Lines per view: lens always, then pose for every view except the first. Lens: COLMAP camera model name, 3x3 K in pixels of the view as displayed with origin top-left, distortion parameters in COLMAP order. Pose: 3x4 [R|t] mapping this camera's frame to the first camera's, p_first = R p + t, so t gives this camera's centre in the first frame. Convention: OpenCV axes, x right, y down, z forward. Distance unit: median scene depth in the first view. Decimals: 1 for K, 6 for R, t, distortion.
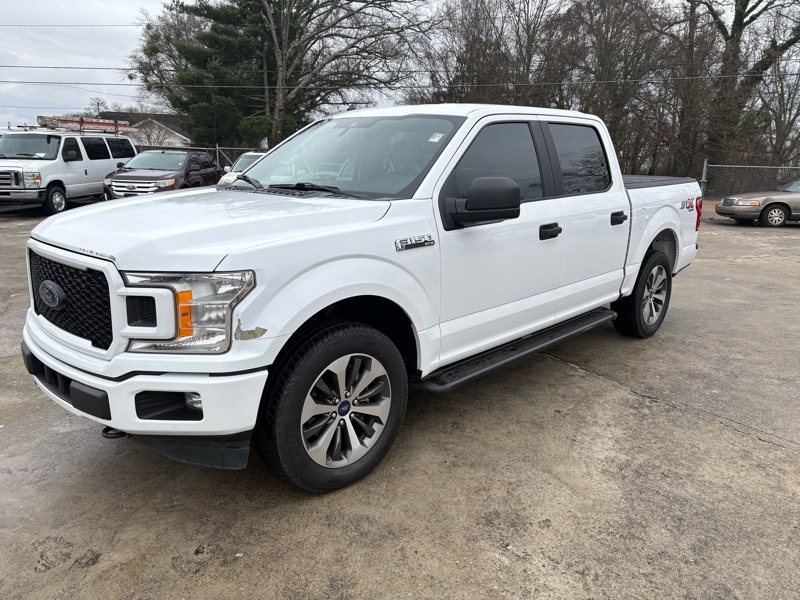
lens RADIAL K [[609.2, 0, 401.8], [0, 609.2, 296.2], [0, 0, 1]] dist [0.002408, -0.000044]
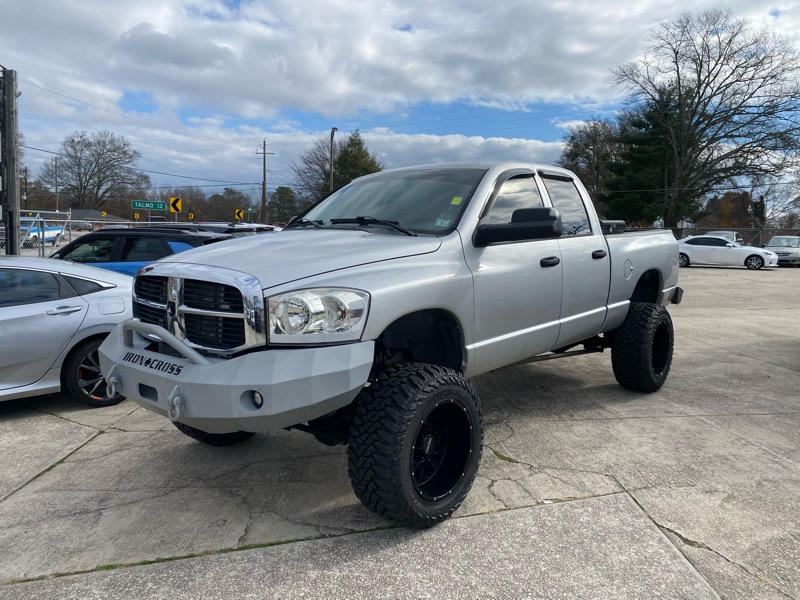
lens RADIAL K [[603.2, 0, 400.0], [0, 603.2, 300.0], [0, 0, 1]] dist [0.002800, 0.000950]
pose [[0.822135, 0.044386, -0.567560, 0.074591], [-0.108329, 0.990937, -0.079423, 0.102660], [0.558891, 0.126780, 0.819492, -0.451844]]
